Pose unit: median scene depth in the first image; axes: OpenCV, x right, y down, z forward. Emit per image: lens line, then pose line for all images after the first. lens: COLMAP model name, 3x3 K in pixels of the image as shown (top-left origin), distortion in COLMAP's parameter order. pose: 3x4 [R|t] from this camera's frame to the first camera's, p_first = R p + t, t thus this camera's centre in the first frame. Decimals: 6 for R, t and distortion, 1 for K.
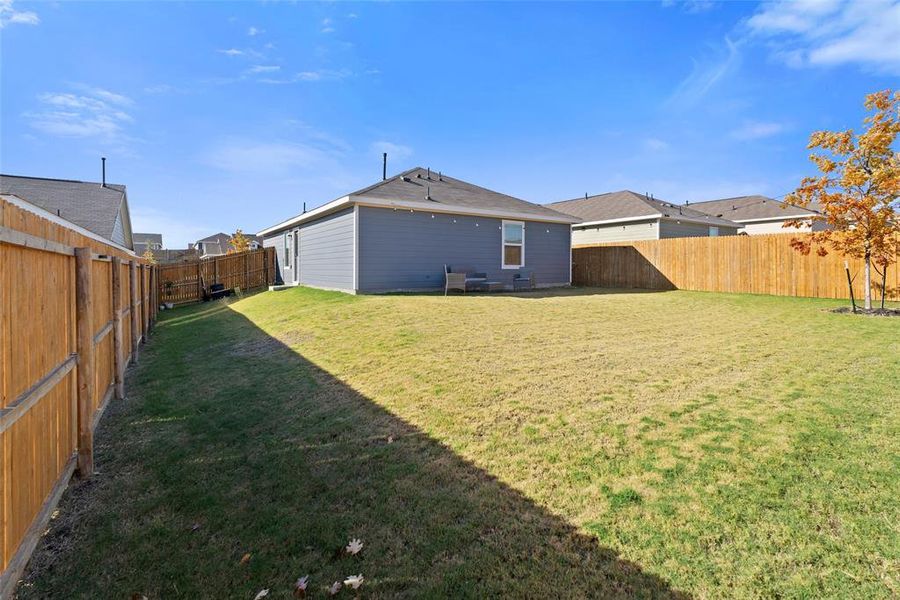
lens RADIAL K [[408.5, 0, 449.1], [0, 408.5, 271.0], [0, 0, 1]] dist [0.001665, 0.000085]
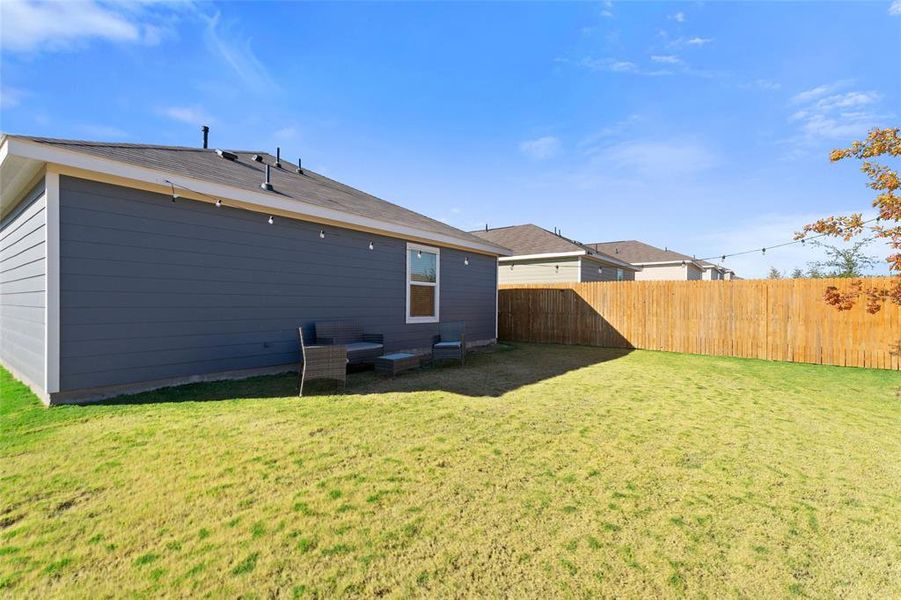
lens RADIAL K [[407.8, 0, 465.7], [0, 407.8, 314.6], [0, 0, 1]] dist [-0.003072, -0.000274]
pose [[0.943319, 0.000801, 0.331887, 0.010531], [-0.007198, 0.999811, 0.018047, -0.028398], [-0.331810, -0.019413, 0.943146, 0.378740]]
